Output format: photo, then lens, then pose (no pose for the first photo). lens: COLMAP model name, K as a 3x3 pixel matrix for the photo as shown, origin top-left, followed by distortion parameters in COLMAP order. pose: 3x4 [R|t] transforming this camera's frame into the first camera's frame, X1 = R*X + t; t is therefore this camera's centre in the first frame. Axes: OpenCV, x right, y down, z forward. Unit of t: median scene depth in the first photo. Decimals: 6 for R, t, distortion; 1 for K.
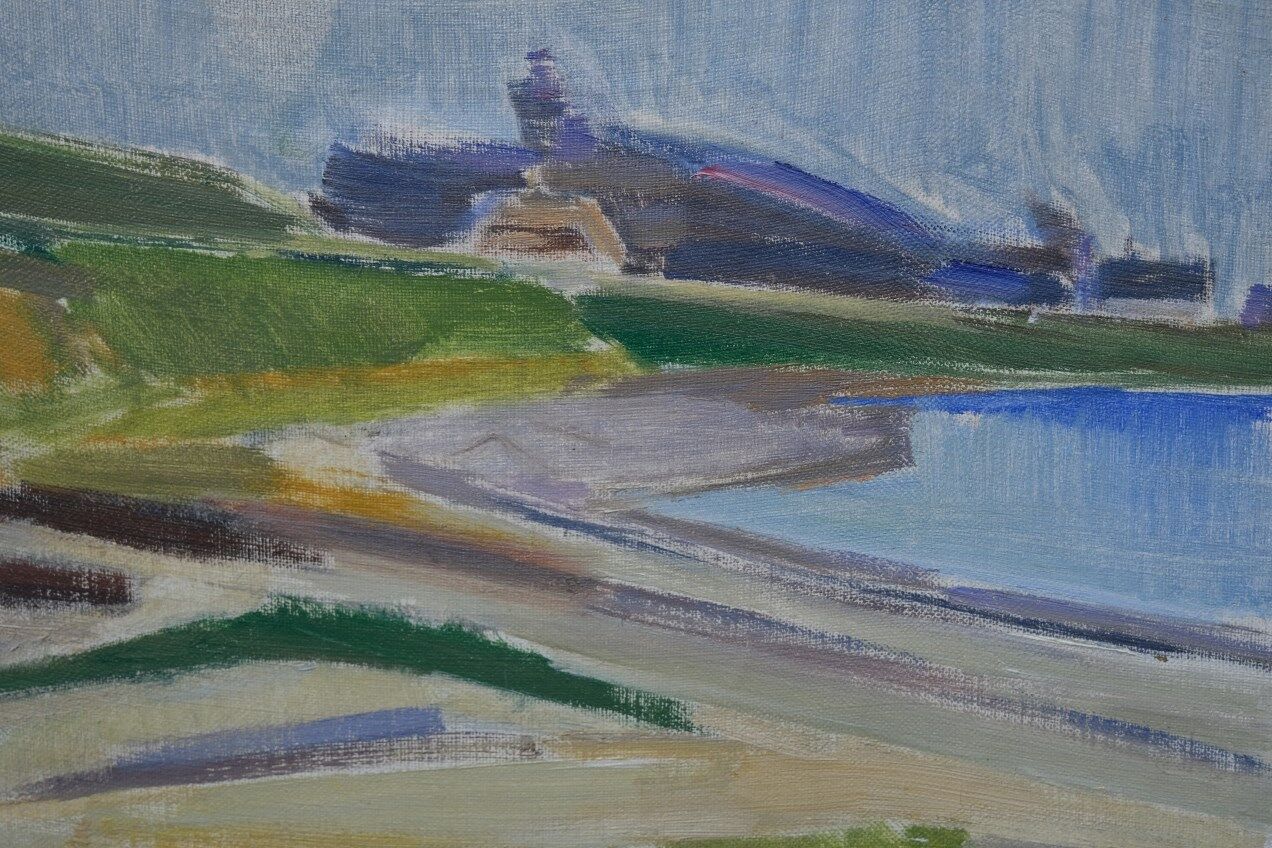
lens RADIAL K [[2104.1, 0, 637.8], [0, 2104.1, 355.2], [0, 0, 1]] dist [-0.045304, 0.000000]
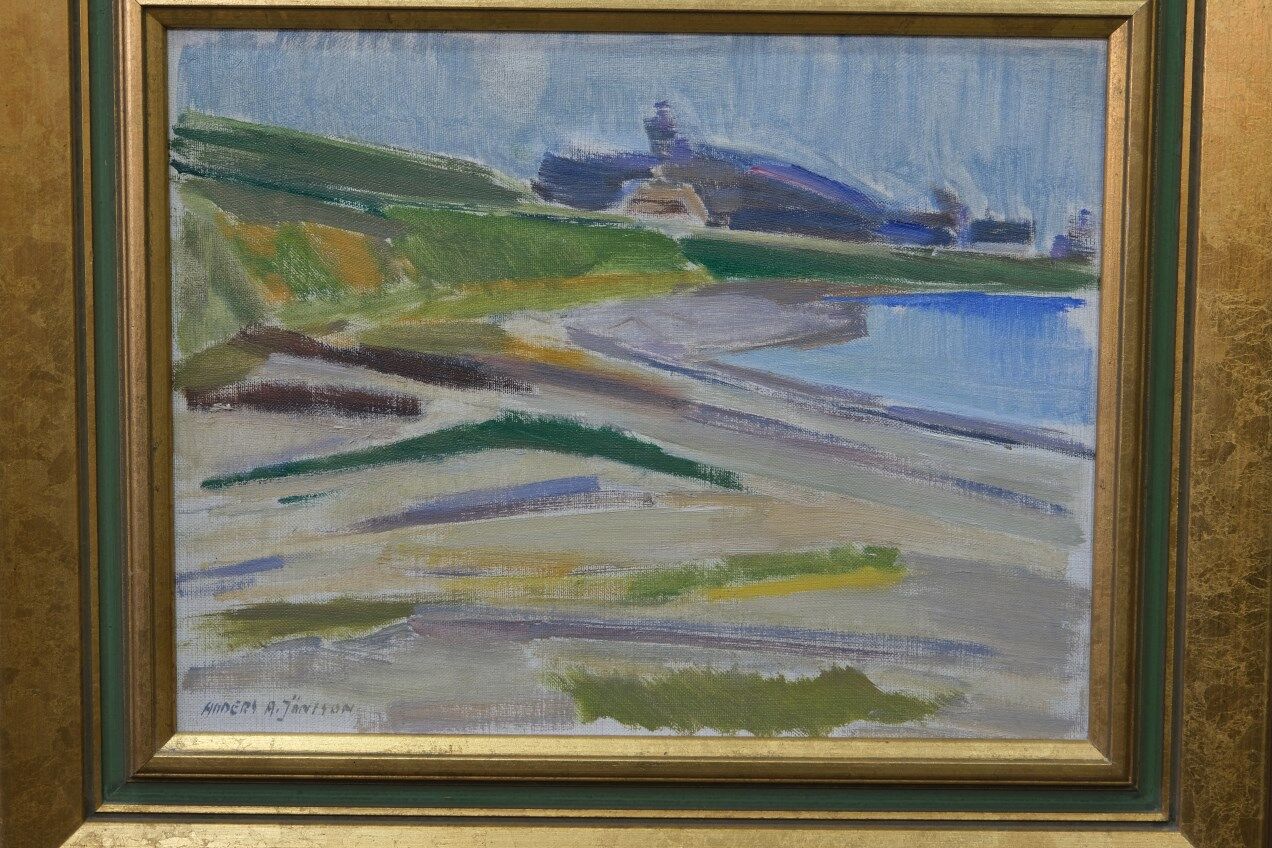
lens RADIAL K [[2470.6, 0, 655.1], [0, 2470.6, 373.2], [0, 0, 1]] dist [-0.039011, 0.000000]
pose [[0.999353, 0.006348, 0.035402, -0.122306], [-0.004861, 0.999109, -0.041919, 0.171710], [-0.035637, 0.041719, 0.998494, -1.074766]]
